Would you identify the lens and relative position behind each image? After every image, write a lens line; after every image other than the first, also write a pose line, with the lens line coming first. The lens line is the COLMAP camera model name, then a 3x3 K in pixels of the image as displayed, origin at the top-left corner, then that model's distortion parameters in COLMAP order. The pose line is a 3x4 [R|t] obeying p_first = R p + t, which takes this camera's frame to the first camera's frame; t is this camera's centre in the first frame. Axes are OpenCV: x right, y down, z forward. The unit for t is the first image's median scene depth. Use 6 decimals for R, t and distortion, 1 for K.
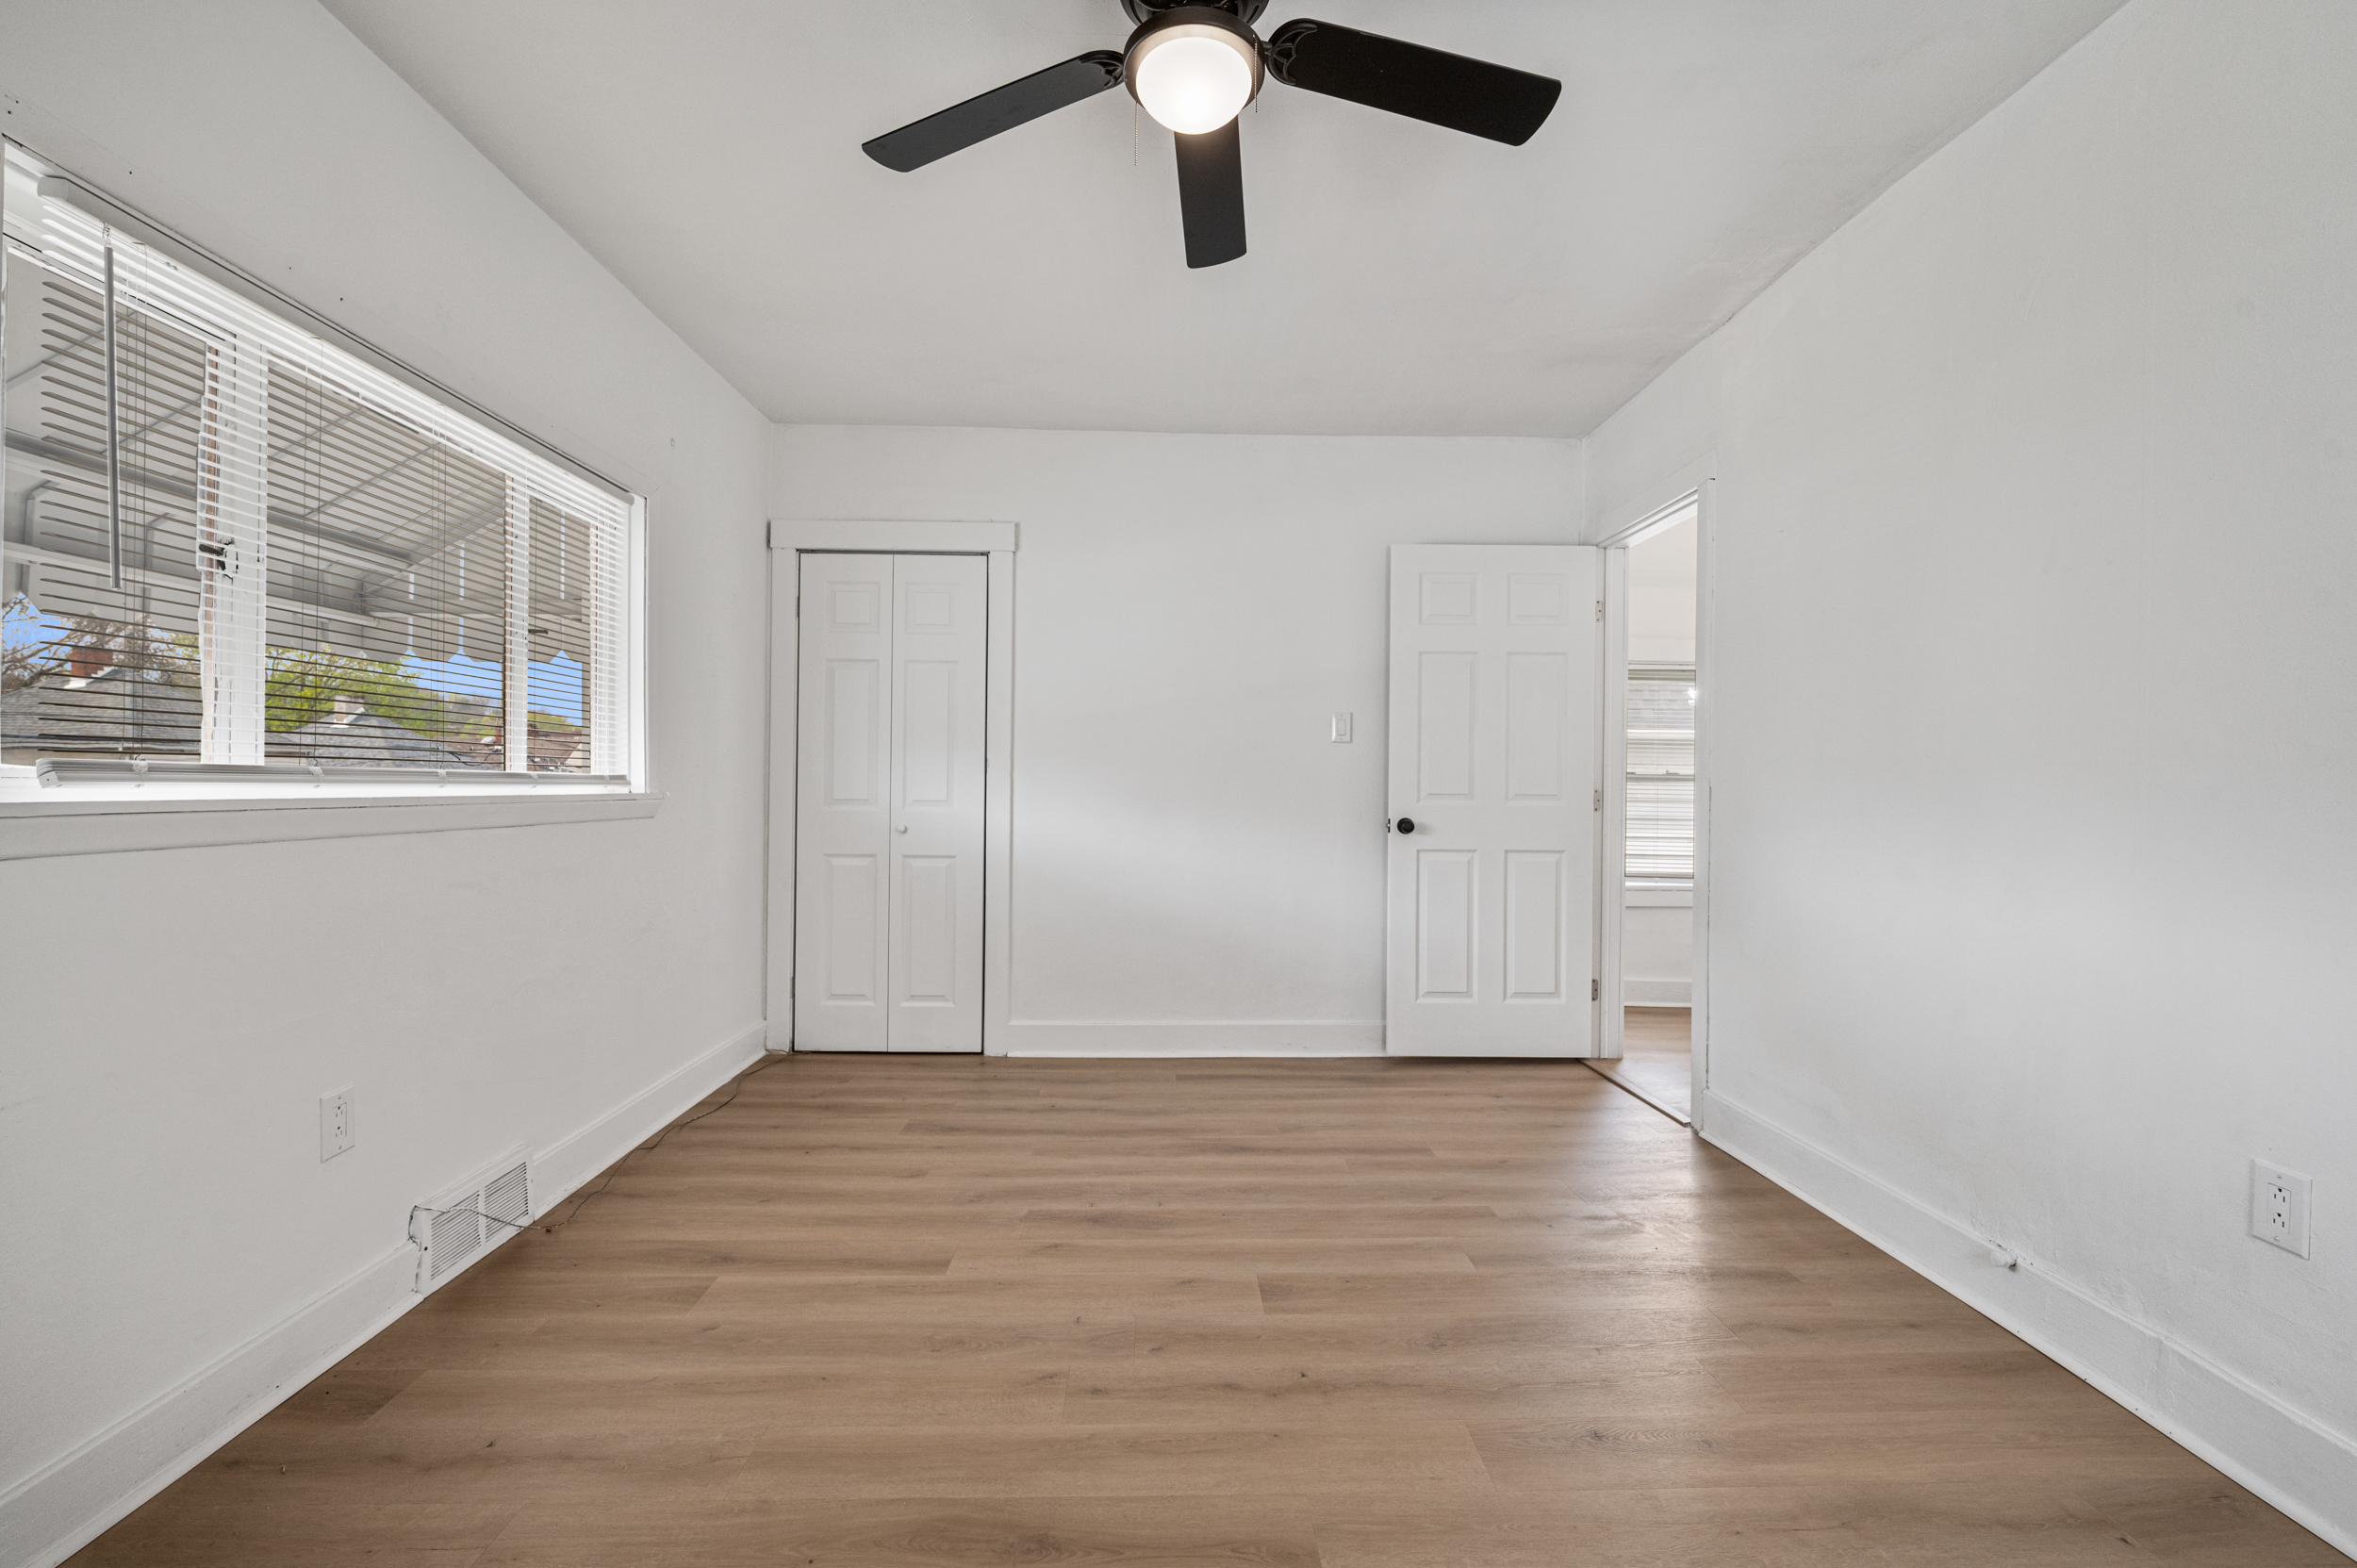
lens RADIAL K [[1040.0, 0, 1178.5], [0, 1040.0, 784.0], [0, 0, 1]] dist [0.021520, -0.000026]
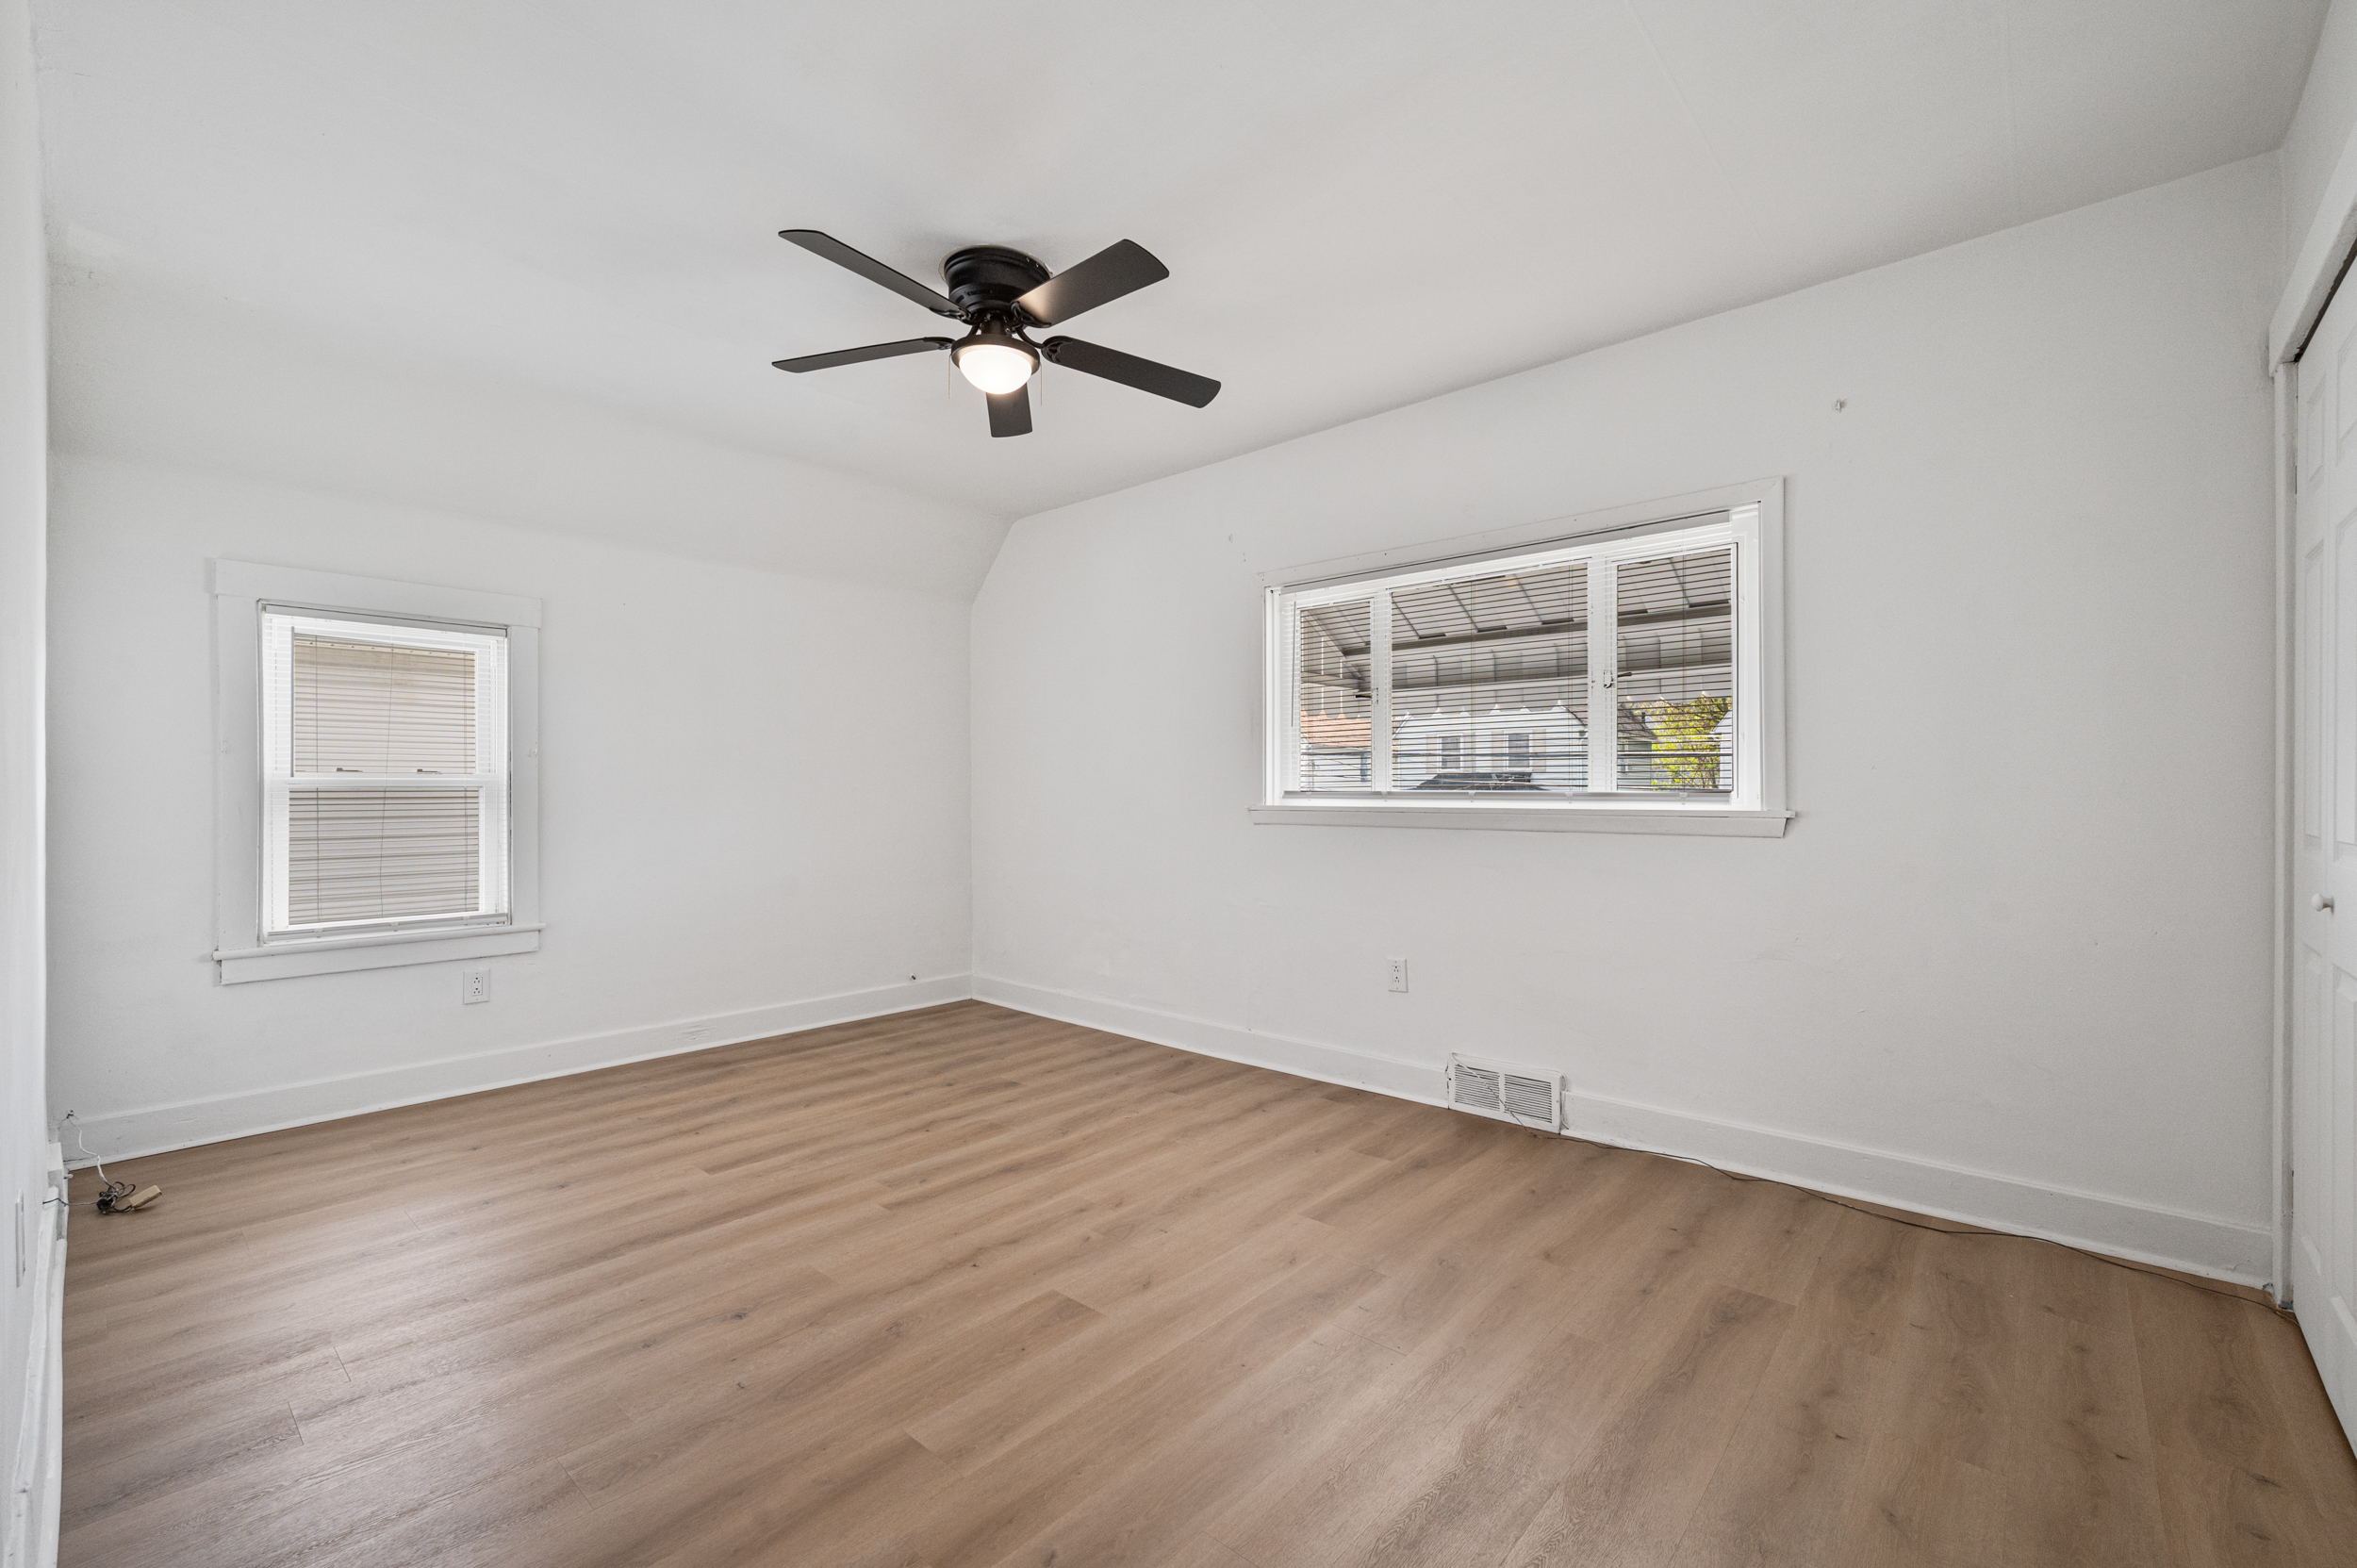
lens RADIAL K [[997.8, 0, 1174.8], [0, 997.8, 805.3], [0, 0, 1]] dist [-0.038859, 0.000084]
pose [[-0.689401, -0.010525, -0.724303, 0.672311], [-0.014262, 0.999898, -0.000955, 0.014084], [0.724239, 0.009672, -0.689481, 1.639950]]
